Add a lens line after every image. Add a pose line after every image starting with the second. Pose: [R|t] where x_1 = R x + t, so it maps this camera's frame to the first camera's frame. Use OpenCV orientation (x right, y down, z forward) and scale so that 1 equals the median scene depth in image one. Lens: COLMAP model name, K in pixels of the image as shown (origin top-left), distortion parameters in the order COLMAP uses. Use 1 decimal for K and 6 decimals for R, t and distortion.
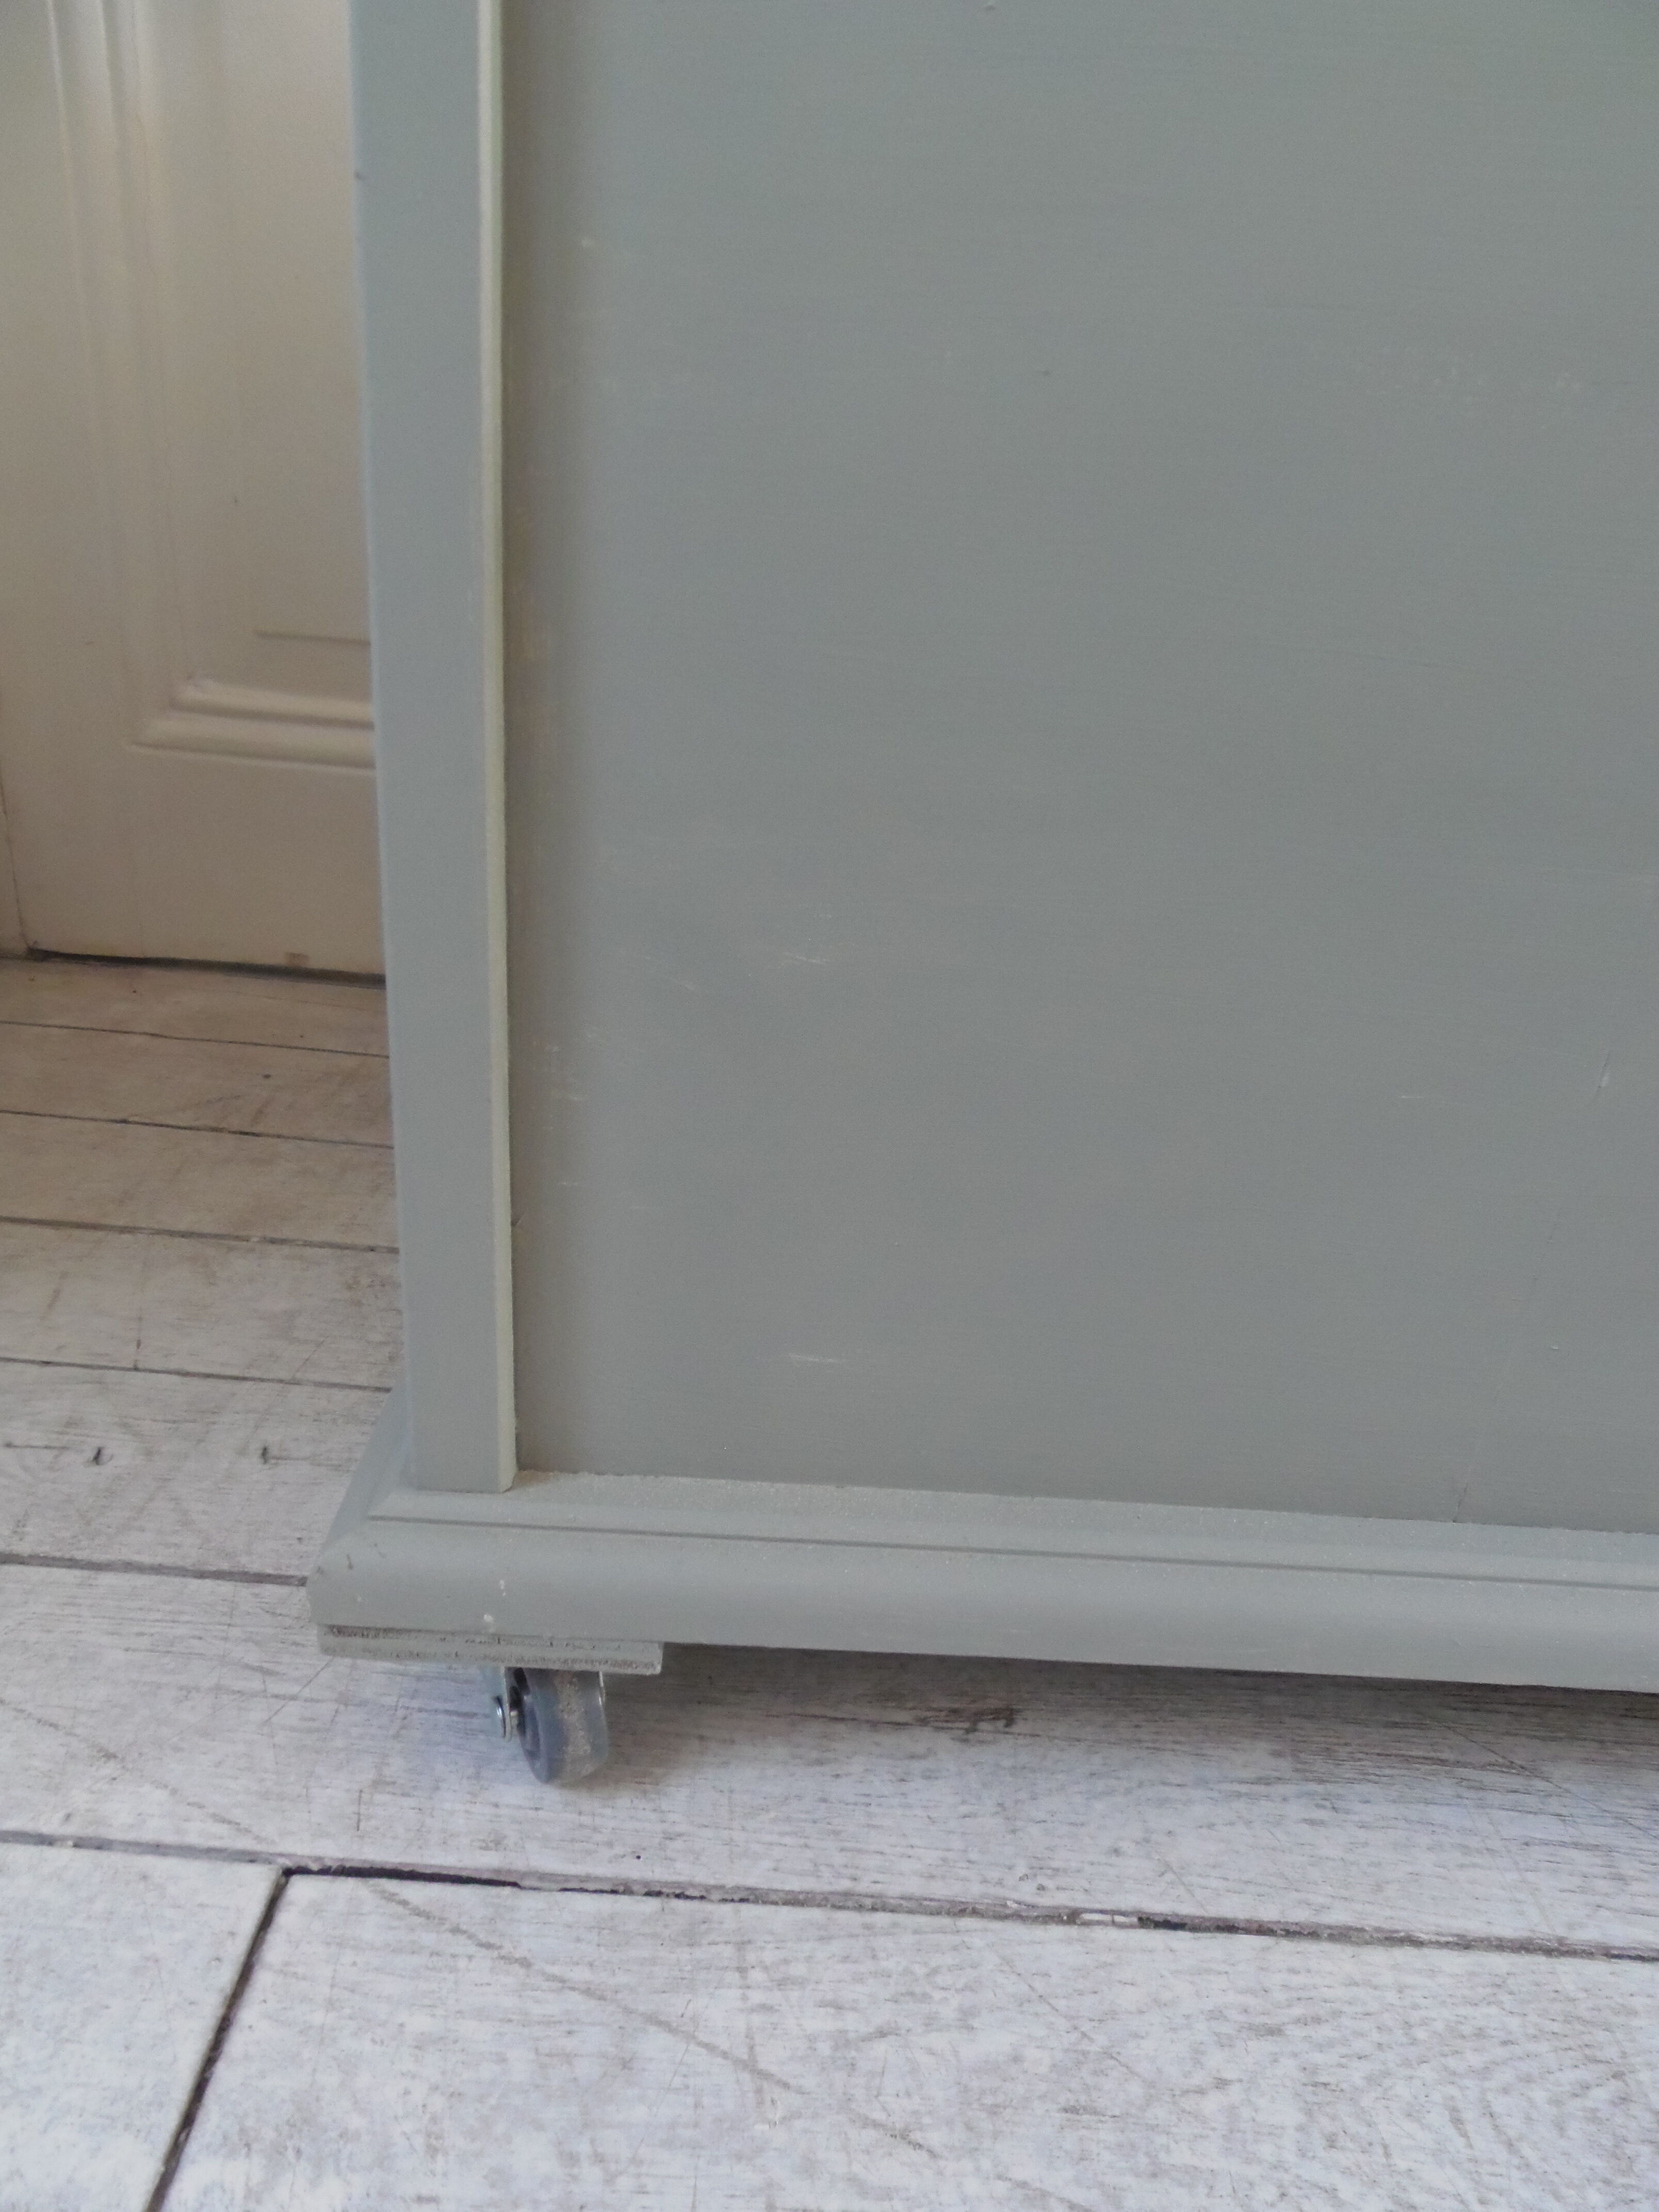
lens RADIAL K [[1651.1, 0, 868.2], [0, 1651.1, 1134.6], [0, 0, 1]] dist [-0.000142, -0.017081]
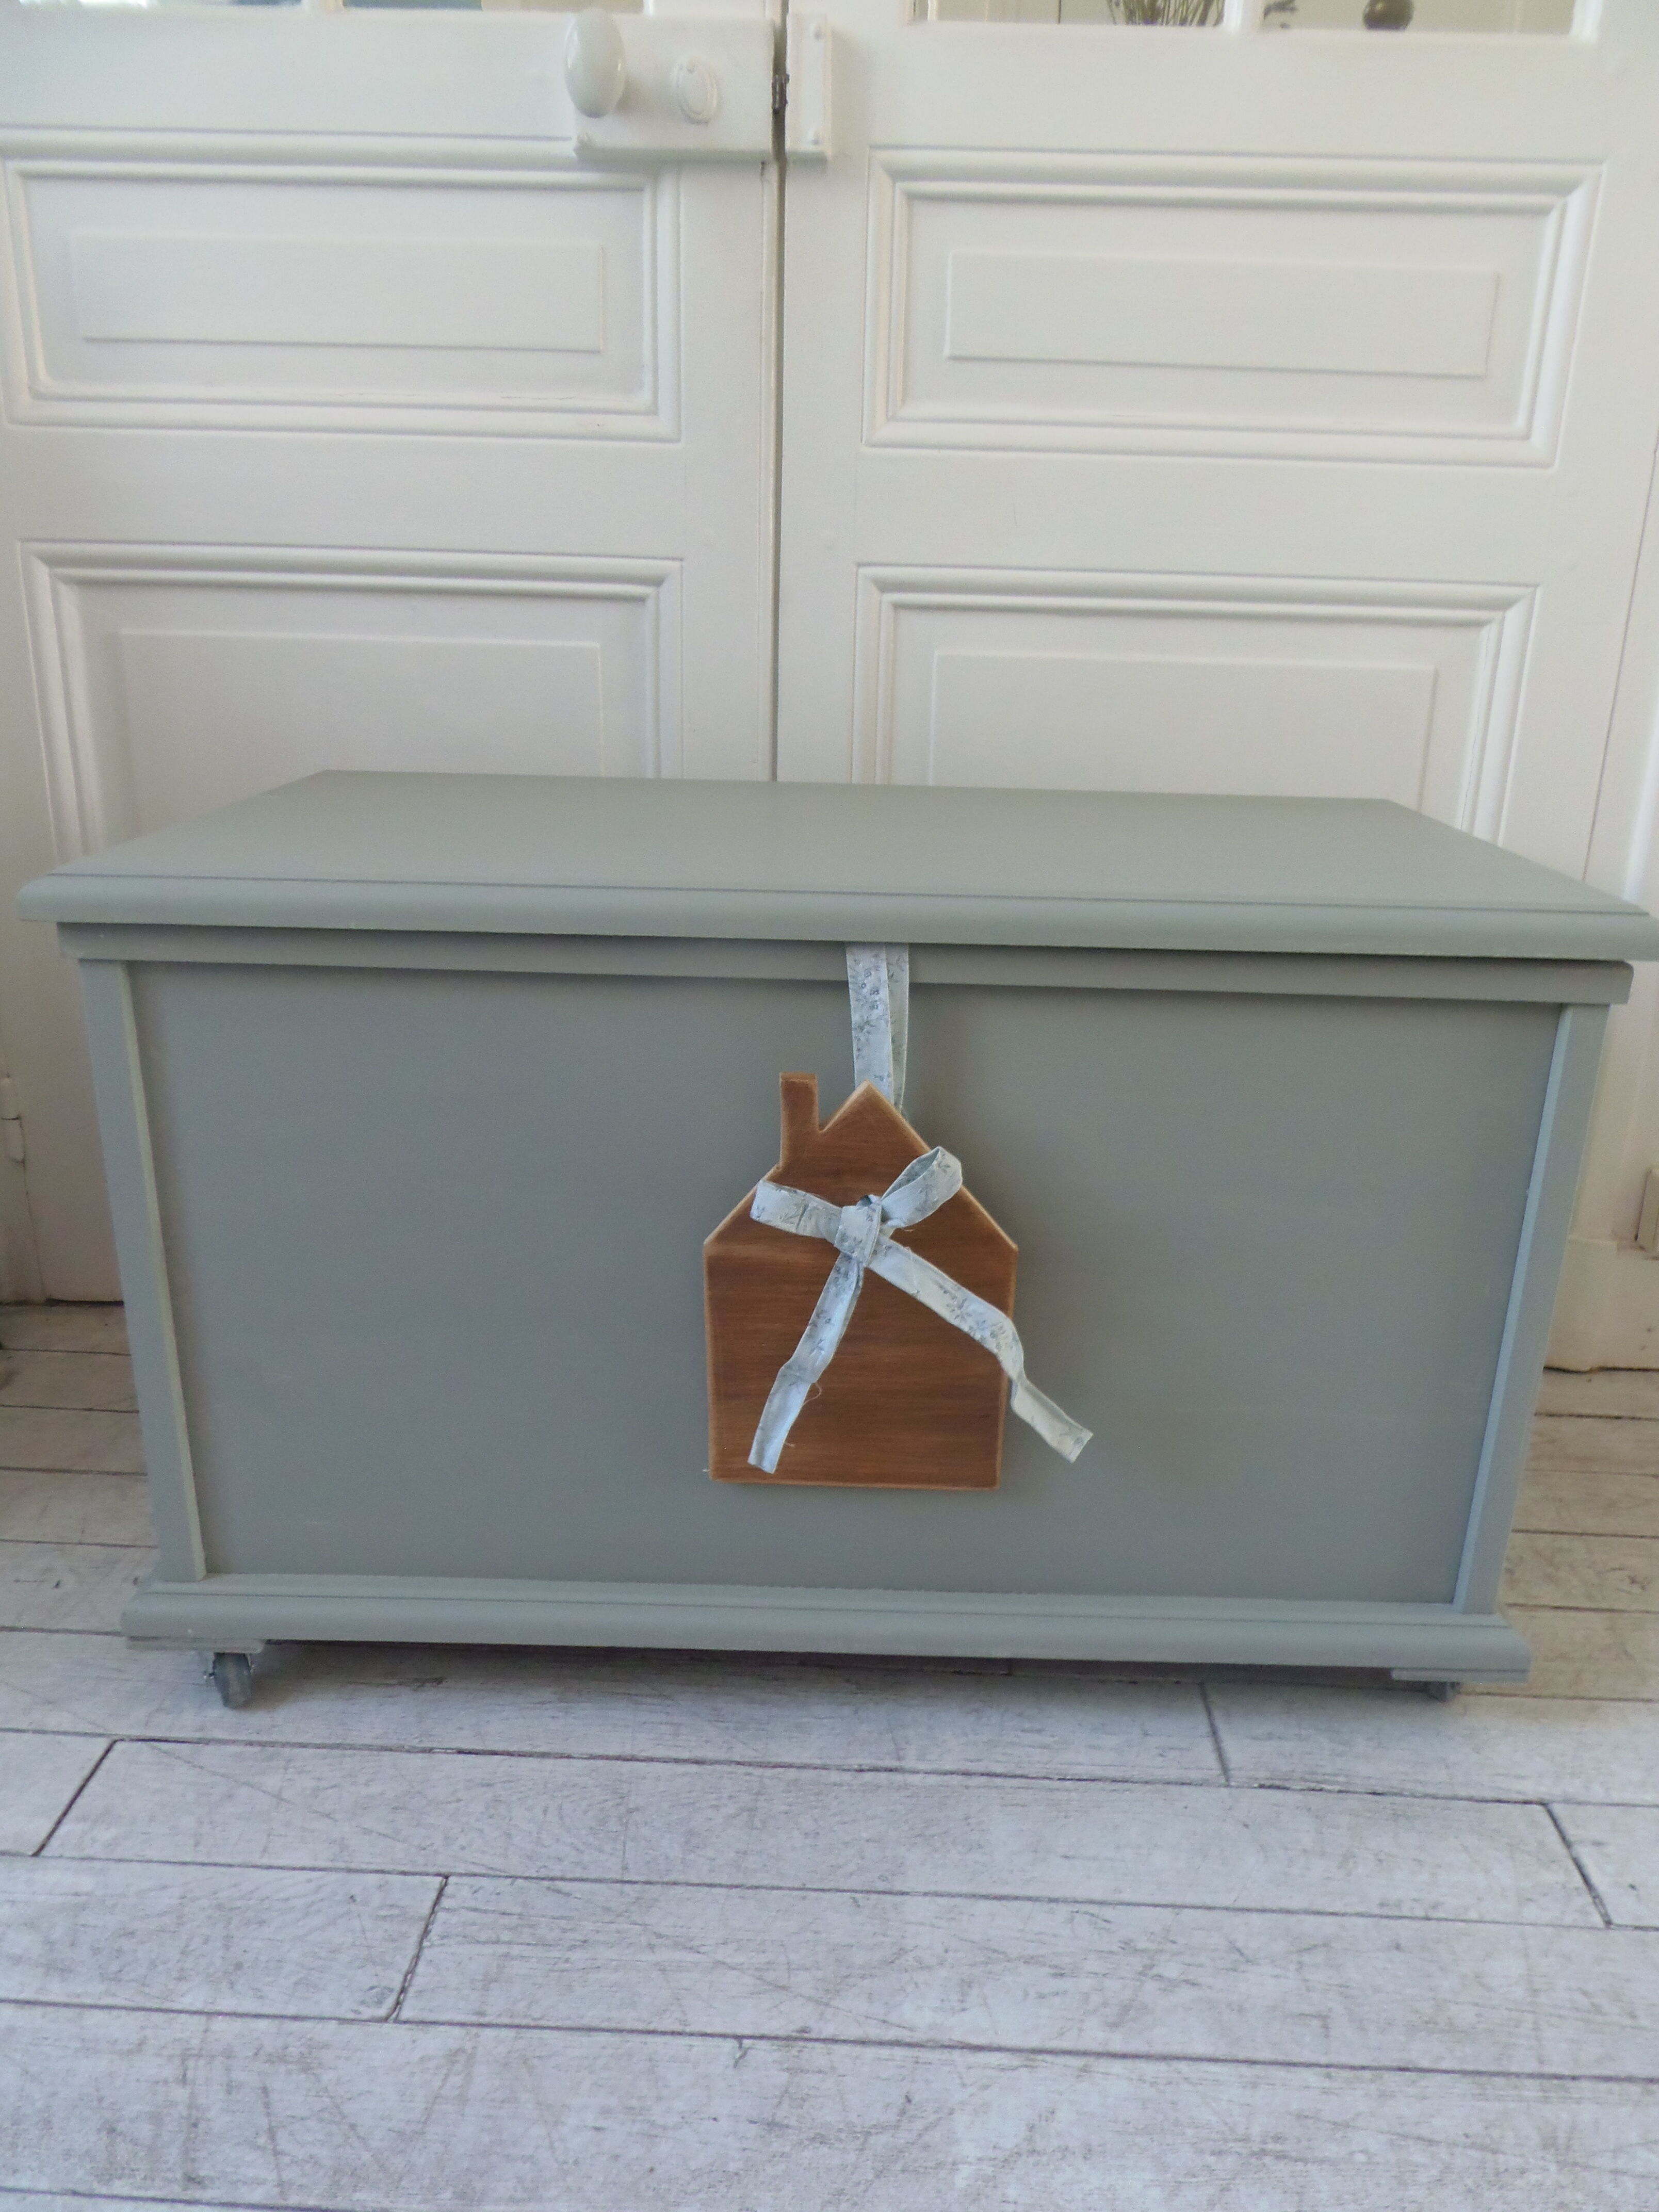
lens RADIAL K [[1651.1, 0, 852.2], [0, 1651.1, 1134.8], [0, 0, 1]] dist [-0.000142, -0.017081]
pose [[0.997870, -0.050230, -0.041629, 0.902606], [0.045550, 0.993255, -0.106628, -0.144884], [0.046704, 0.104505, 0.993427, -1.509078]]
